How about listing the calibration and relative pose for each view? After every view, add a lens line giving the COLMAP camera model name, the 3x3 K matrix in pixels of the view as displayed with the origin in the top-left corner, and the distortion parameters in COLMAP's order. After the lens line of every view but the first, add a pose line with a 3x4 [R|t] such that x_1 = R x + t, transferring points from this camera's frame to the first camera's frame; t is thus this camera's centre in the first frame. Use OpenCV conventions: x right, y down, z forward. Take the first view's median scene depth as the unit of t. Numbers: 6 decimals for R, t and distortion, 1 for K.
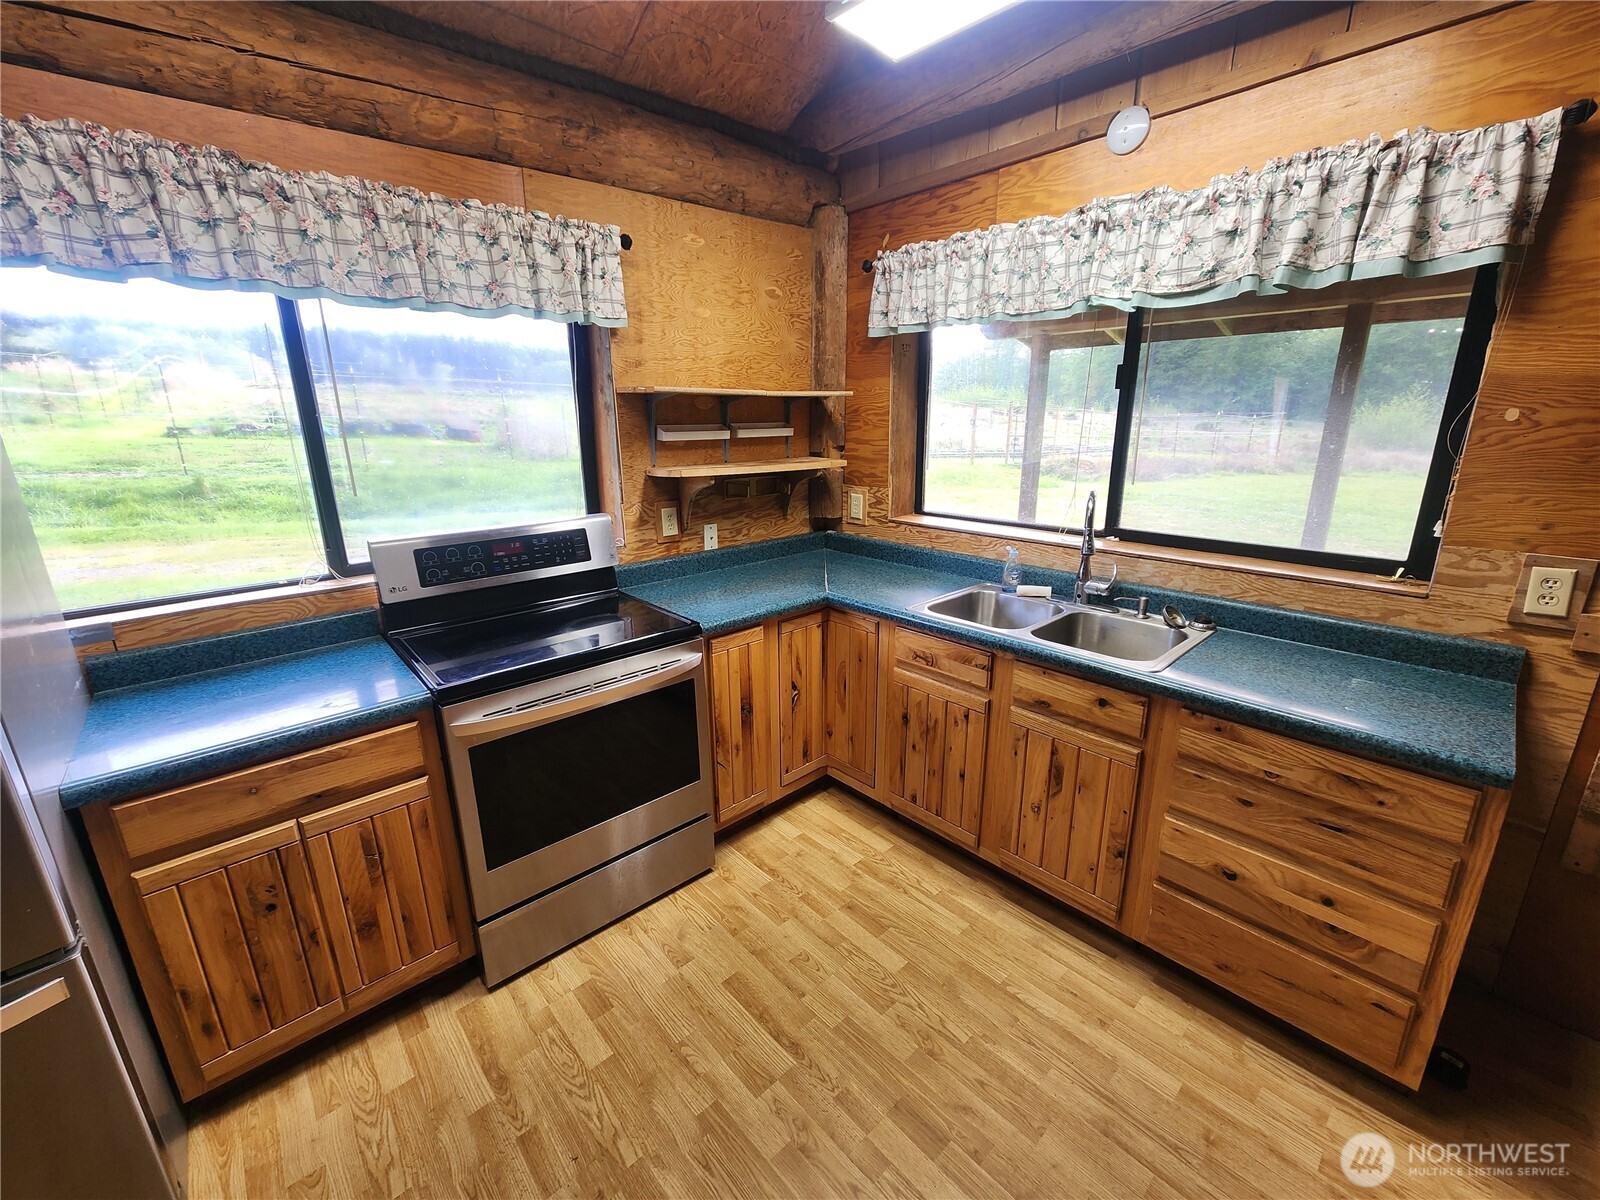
lens RADIAL K [[648.9, 0, 801.3], [0, 648.9, 590.5], [0, 0, 1]] dist [-0.000081, 0.000520]
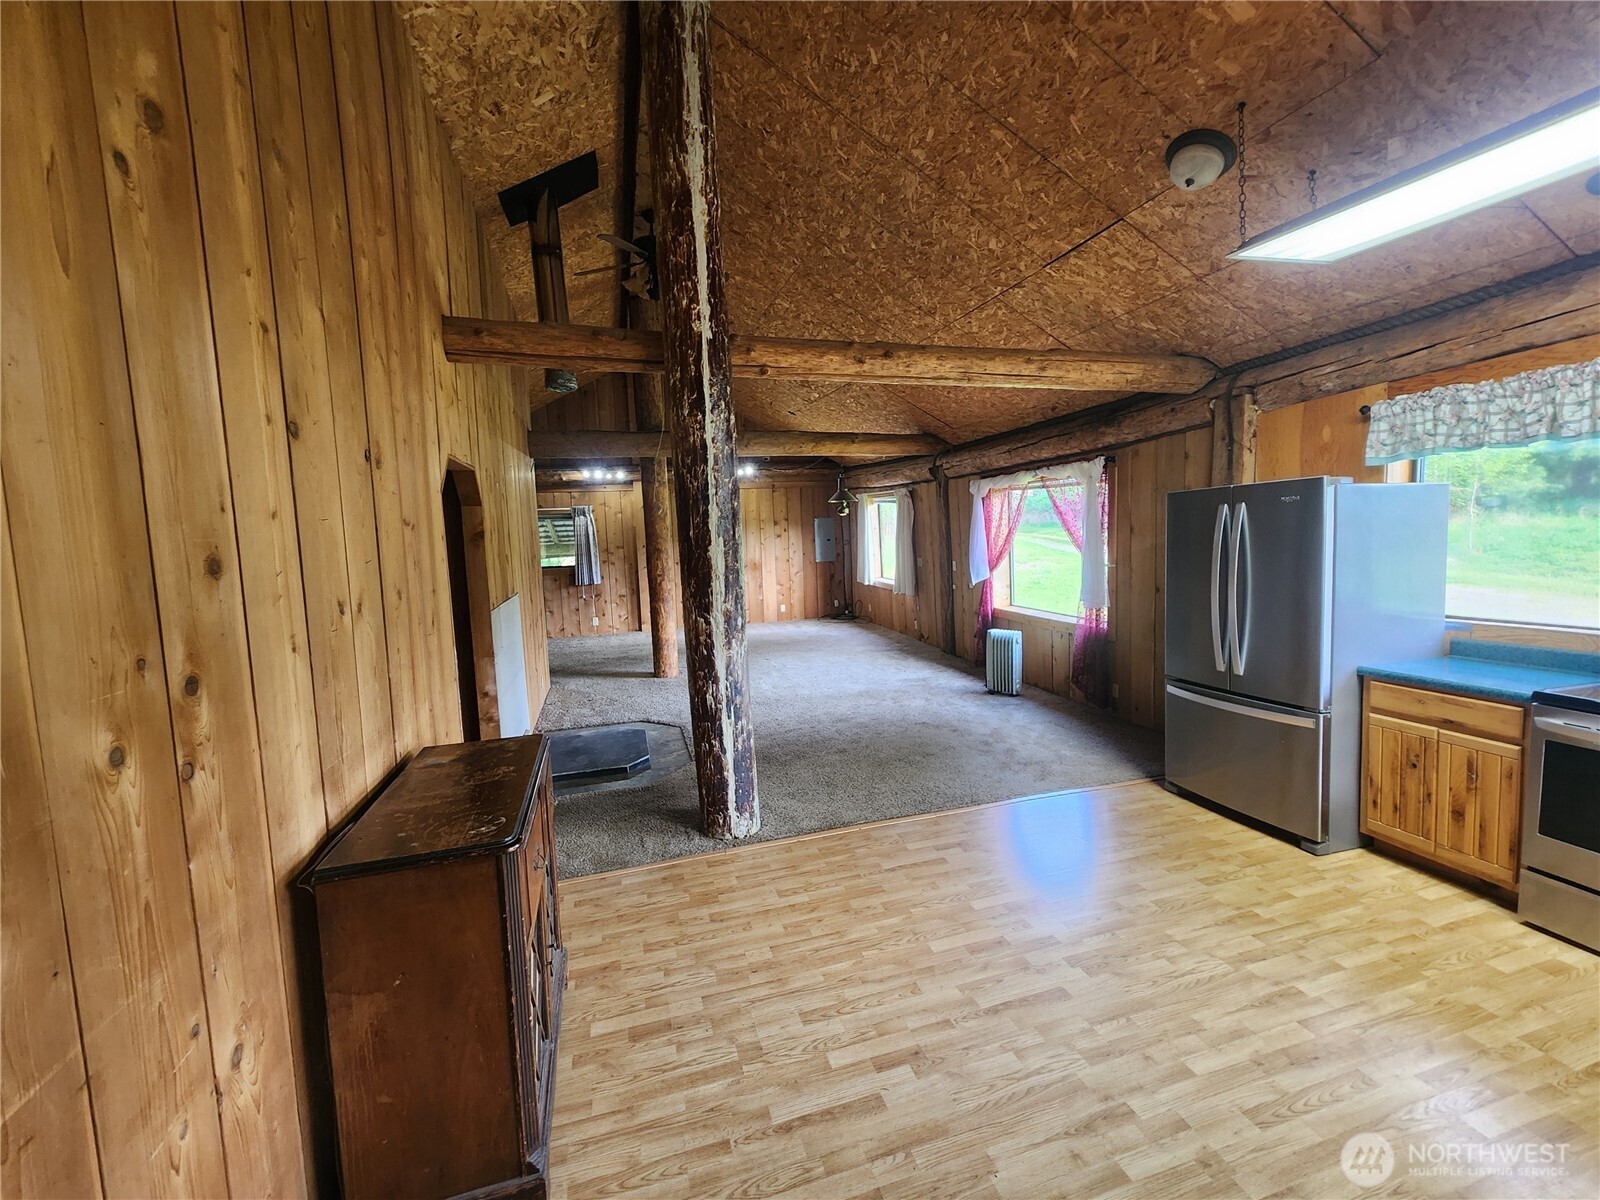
lens RADIAL K [[661.3, 0, 806.3], [0, 661.3, 589.5], [0, 0, 1]] dist [0.003298, 0.000163]
pose [[-0.435988, 0.103362, -0.893997, 1.510563], [-0.195172, 0.958881, 0.206046, -0.064116], [0.878534, 0.264317, -0.397887, 0.043461]]
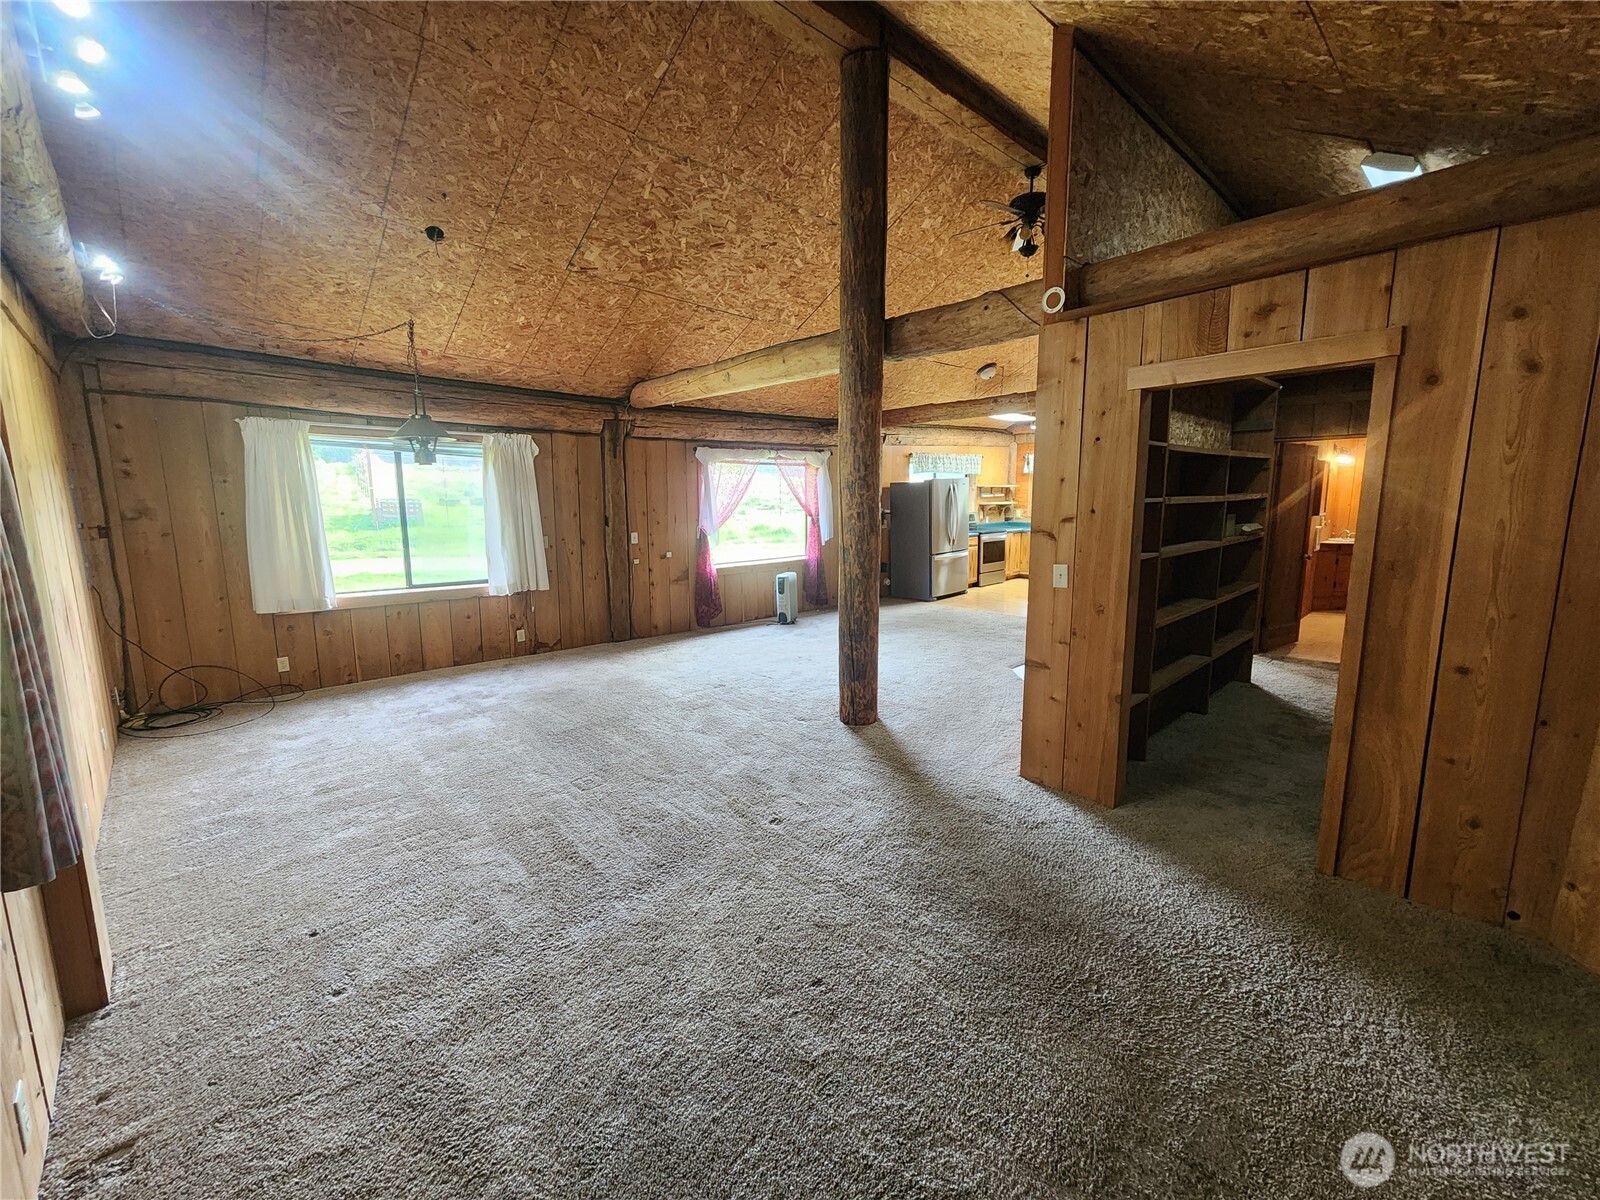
lens RADIAL K [[661.3, 0, 806.3], [0, 661.3, 589.5], [0, 0, 1]] dist [0.003298, 0.000163]
pose [[0.999654, -0.000276, 0.026285, -2.424173], [0.003042, 0.994440, -0.105259, 1.382072], [-0.026110, 0.105303, 0.994097, -5.372194]]
